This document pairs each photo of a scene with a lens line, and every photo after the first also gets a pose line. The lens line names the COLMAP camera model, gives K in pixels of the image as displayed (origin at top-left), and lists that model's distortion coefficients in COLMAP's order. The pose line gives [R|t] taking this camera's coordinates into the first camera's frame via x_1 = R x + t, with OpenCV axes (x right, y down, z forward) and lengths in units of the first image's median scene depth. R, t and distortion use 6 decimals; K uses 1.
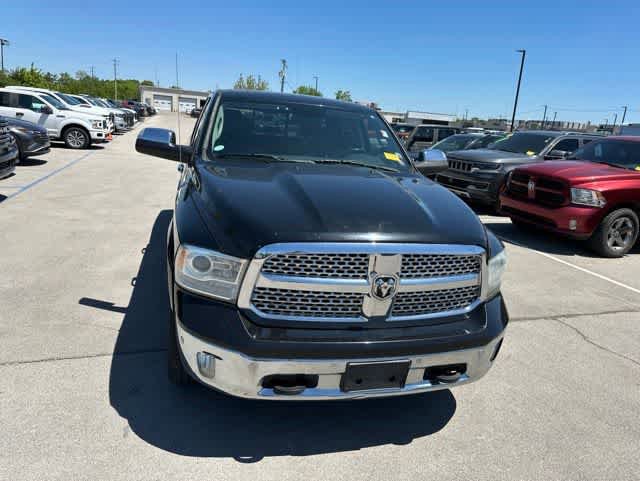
lens RADIAL K [[456.3, 0, 311.0], [0, 456.3, 235.6], [0, 0, 1]] dist [0.049163, -0.058148]
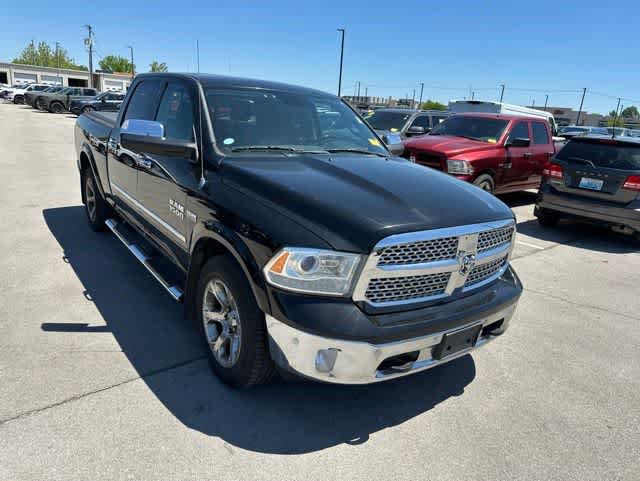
lens RADIAL K [[456.3, 0, 315.9], [0, 456.3, 241.0], [0, 0, 1]] dist [0.049163, -0.058148]
pose [[0.928228, -0.114352, 0.354001, -0.393482], [0.092254, 0.992617, 0.078743, -0.045409], [-0.360392, -0.040434, 0.931924, 0.047218]]
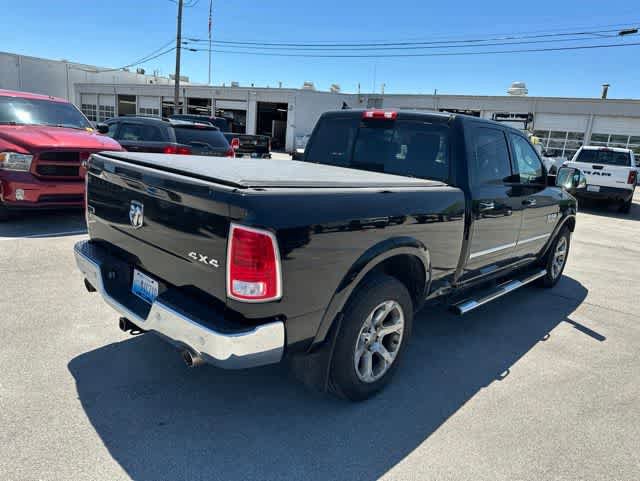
lens RADIAL K [[456.3, 0, 319.5], [0, 456.3, 241.9], [0, 0, 1]] dist [0.049163, -0.058148]
pose [[-0.548922, -0.283365, 0.786377, -1.134560], [0.104576, 0.910111, 0.400950, -0.692809], [-0.829306, 0.302327, -0.469947, 2.459190]]
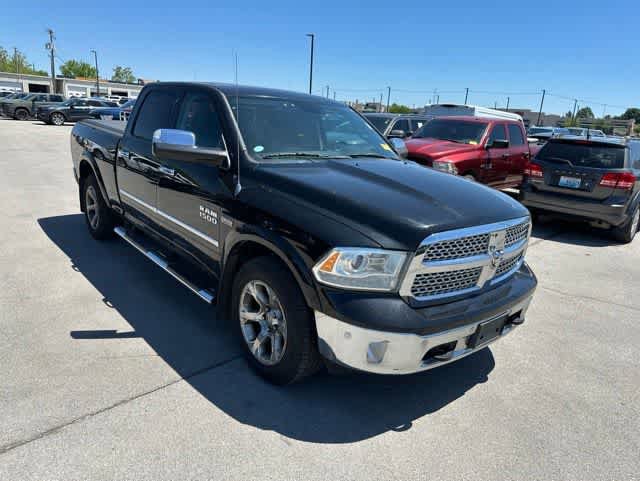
lens RADIAL K [[456.3, 0, 315.6], [0, 456.3, 236.6], [0, 0, 1]] dist [0.049163, -0.058148]
pose [[0.900351, -0.133467, 0.414192, -0.525869], [0.114918, 0.990940, 0.069512, -0.058499], [-0.419717, -0.014987, 0.907531, 0.051789]]
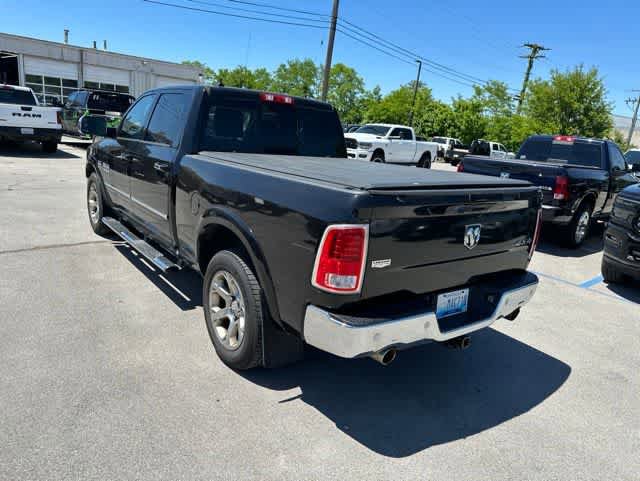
lens RADIAL K [[456.3, 0, 317.2], [0, 456.3, 246.8], [0, 0, 1]] dist [0.049163, -0.058148]
pose [[-0.908838, -0.024924, -0.416403, 0.227963], [-0.230305, 0.862272, 0.451050, -0.736511], [0.347811, 0.505831, -0.789406, 2.882596]]
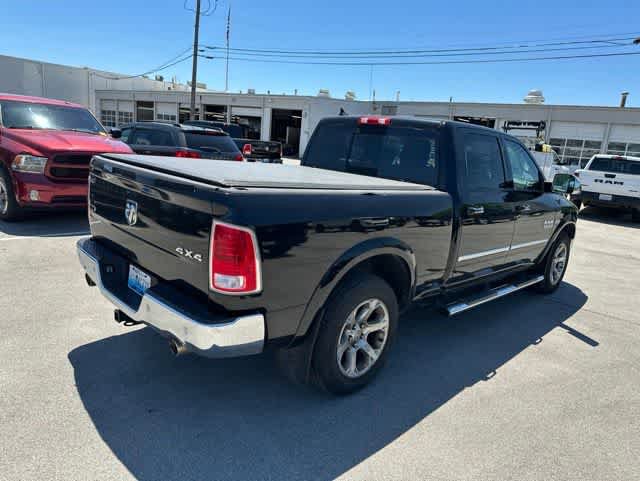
lens RADIAL K [[456.3, 0, 319.0], [0, 456.3, 242.6], [0, 0, 1]] dist [0.049163, -0.058148]
pose [[-0.518408, -0.281097, 0.807612, -1.196935], [0.104236, 0.916614, 0.385945, -0.689354], [-0.848757, 0.284259, -0.445880, 2.434491]]
